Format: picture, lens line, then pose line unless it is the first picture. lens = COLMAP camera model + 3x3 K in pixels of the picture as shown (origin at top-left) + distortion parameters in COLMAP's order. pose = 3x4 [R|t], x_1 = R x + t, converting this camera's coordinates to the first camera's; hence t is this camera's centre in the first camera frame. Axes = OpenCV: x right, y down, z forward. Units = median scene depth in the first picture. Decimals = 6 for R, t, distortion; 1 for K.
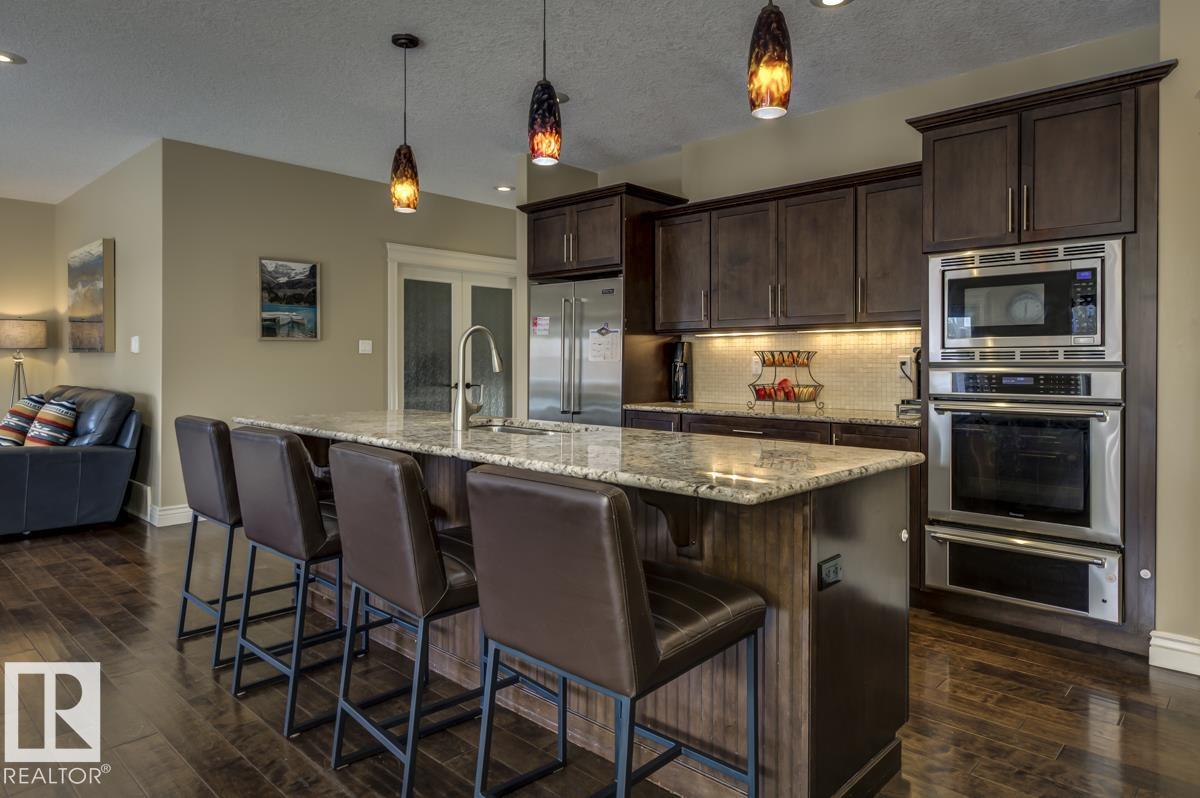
lens RADIAL K [[712.3, 0, 590.8], [0, 712.3, 363.3], [0, 0, 1]] dist [0.000652, -0.000108]
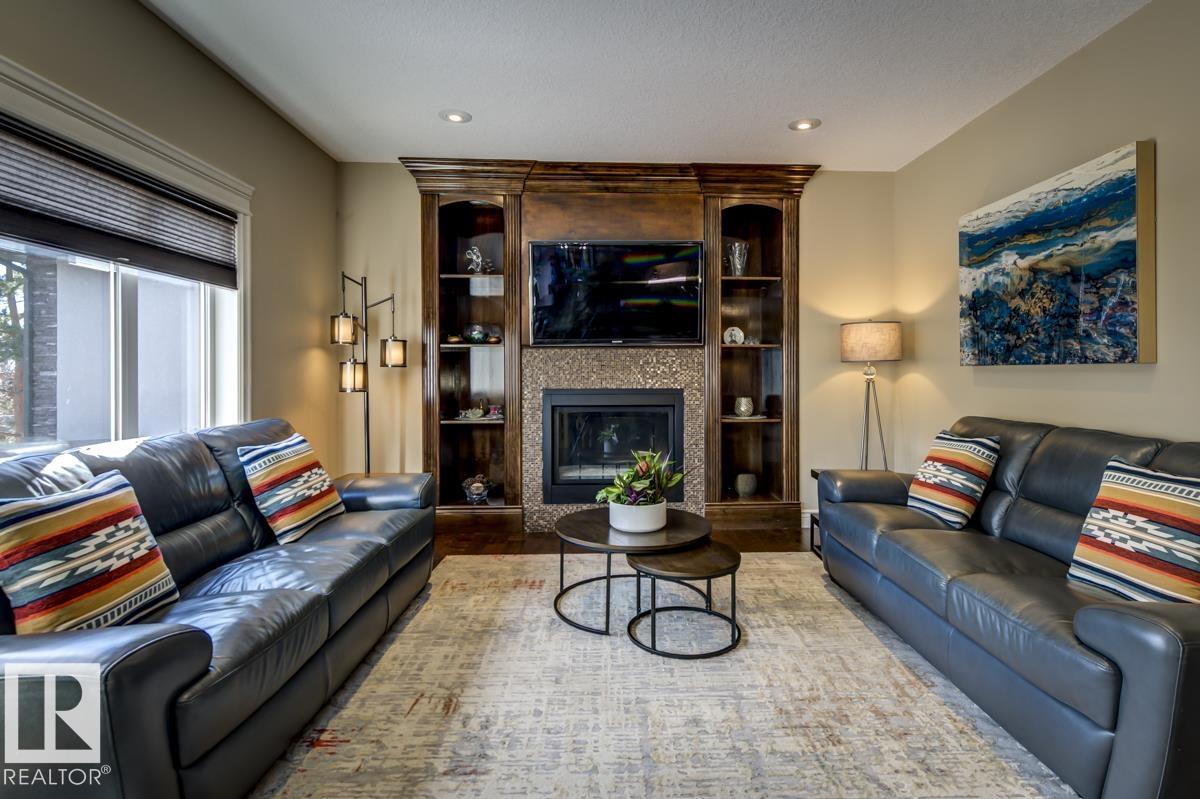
lens RADIAL K [[610.3, 0, 623.9], [0, 610.3, 374.2], [0, 0, 1]] dist [0.006387, -0.002432]
pose [[0.709484, -0.002321, -0.704718, -0.856355], [0.003343, 0.999994, 0.000072, -0.011846], [0.704714, -0.002407, 0.709487, 0.572940]]
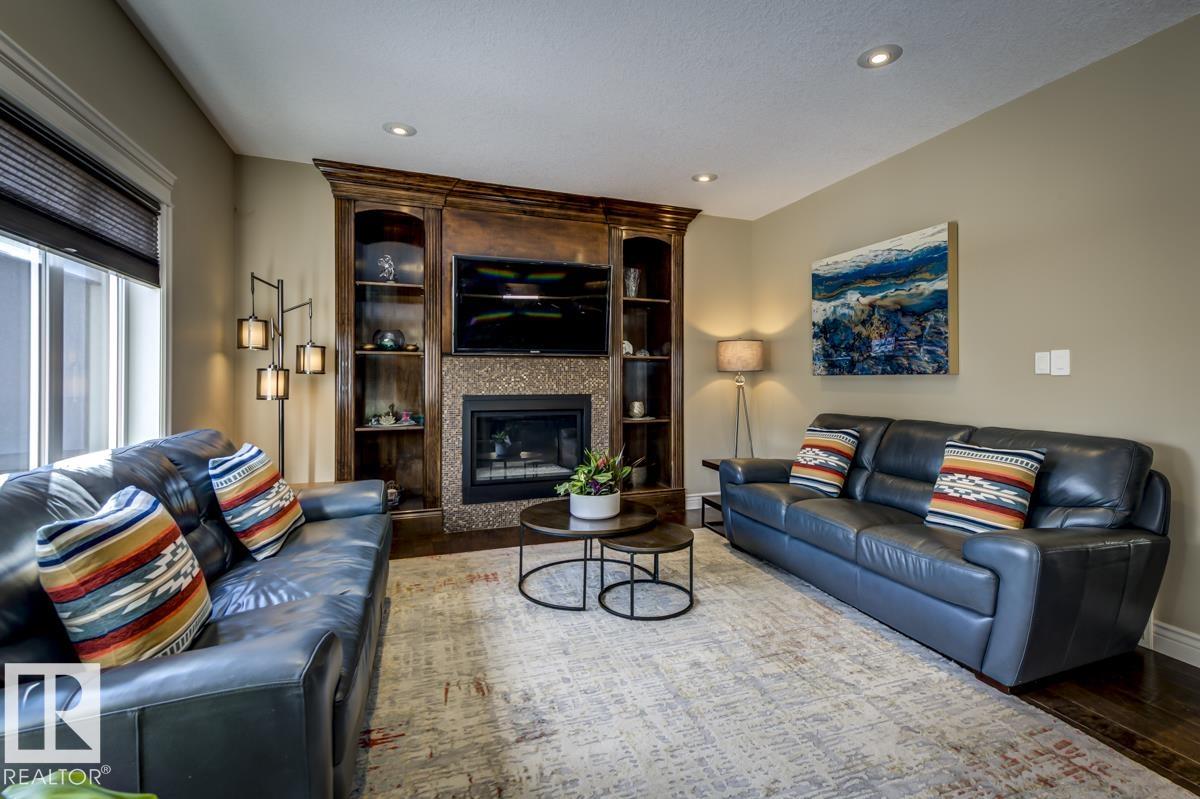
lens RADIAL K [[564.1, 0, 635.4], [0, 564.1, 375.9], [0, 0, 1]] dist [0.017259, -0.002461]
pose [[0.898920, -0.005661, -0.438077, -0.968739], [0.001877, 0.999957, -0.009070, -0.012252], [0.438109, 0.007331, 0.898892, 0.431827]]
